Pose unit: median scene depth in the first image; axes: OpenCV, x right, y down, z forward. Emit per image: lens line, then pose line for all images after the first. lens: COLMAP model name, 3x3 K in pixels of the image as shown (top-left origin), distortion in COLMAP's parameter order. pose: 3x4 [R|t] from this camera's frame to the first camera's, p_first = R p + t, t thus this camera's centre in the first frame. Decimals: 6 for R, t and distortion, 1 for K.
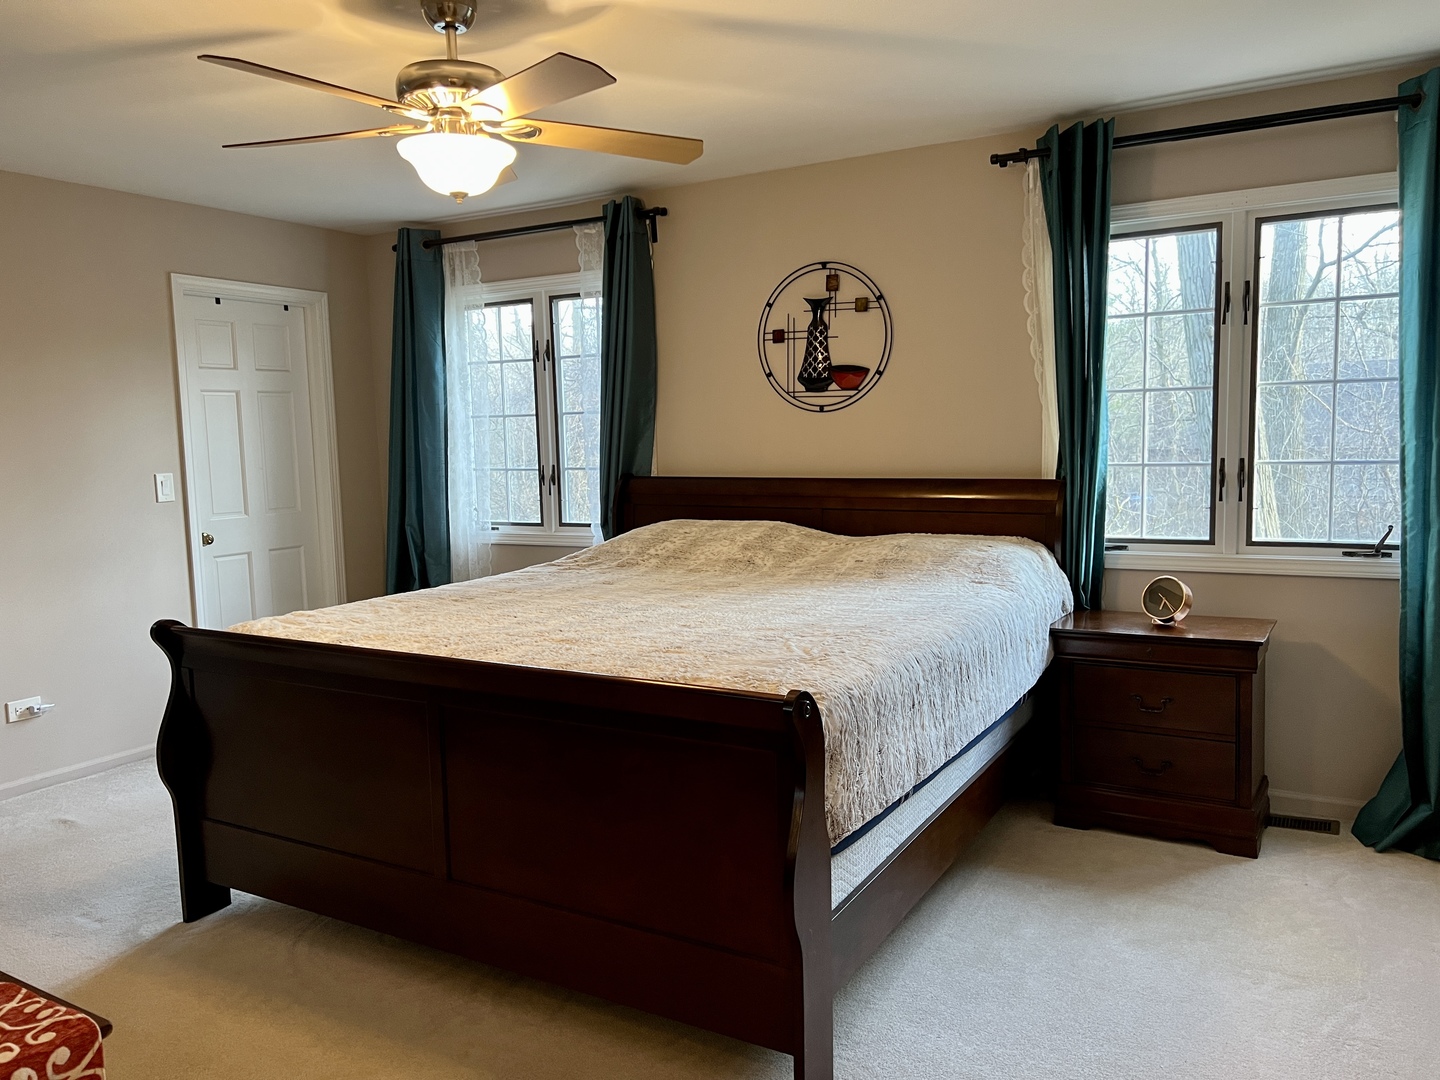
lens RADIAL K [[1085.2, 0, 721.5], [0, 1085.2, 545.4], [0, 0, 1]] dist [0.056895, -0.068562]
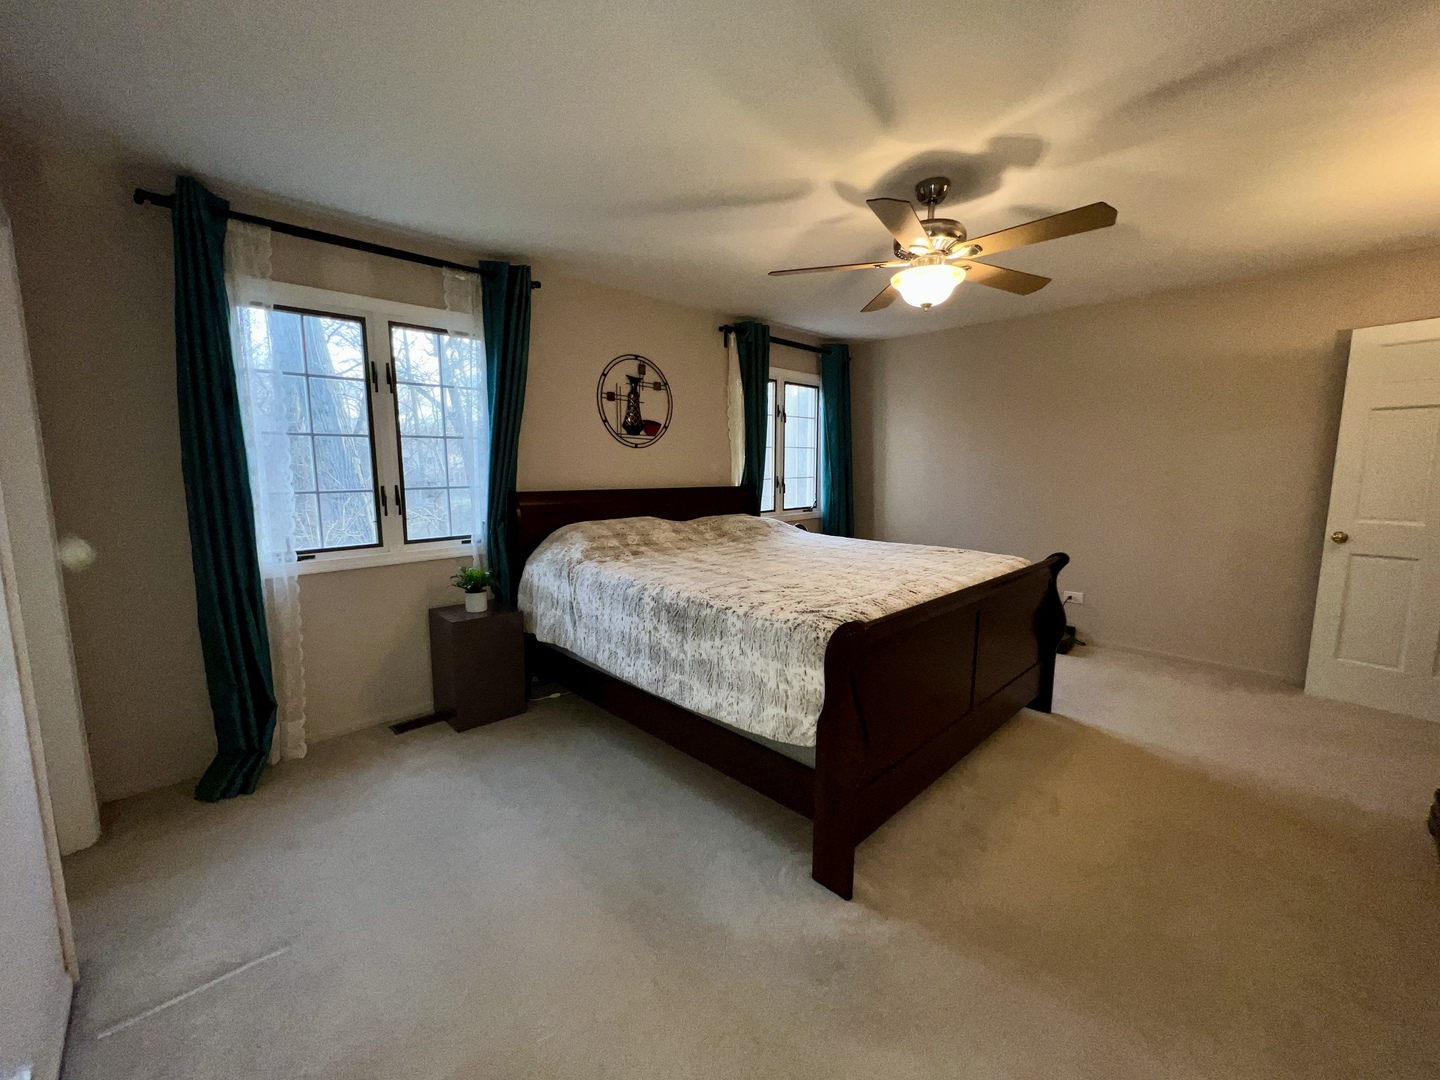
lens RADIAL K [[580.1, 0, 723.5], [0, 580.1, 535.9], [0, 0, 1]] dist [-0.004189, 0.000209]
pose [[0.264764, -0.084587, 0.960596, -0.712345], [0.108926, 0.992393, 0.057364, -0.028723], [-0.958142, 0.089445, 0.271964, 0.656364]]
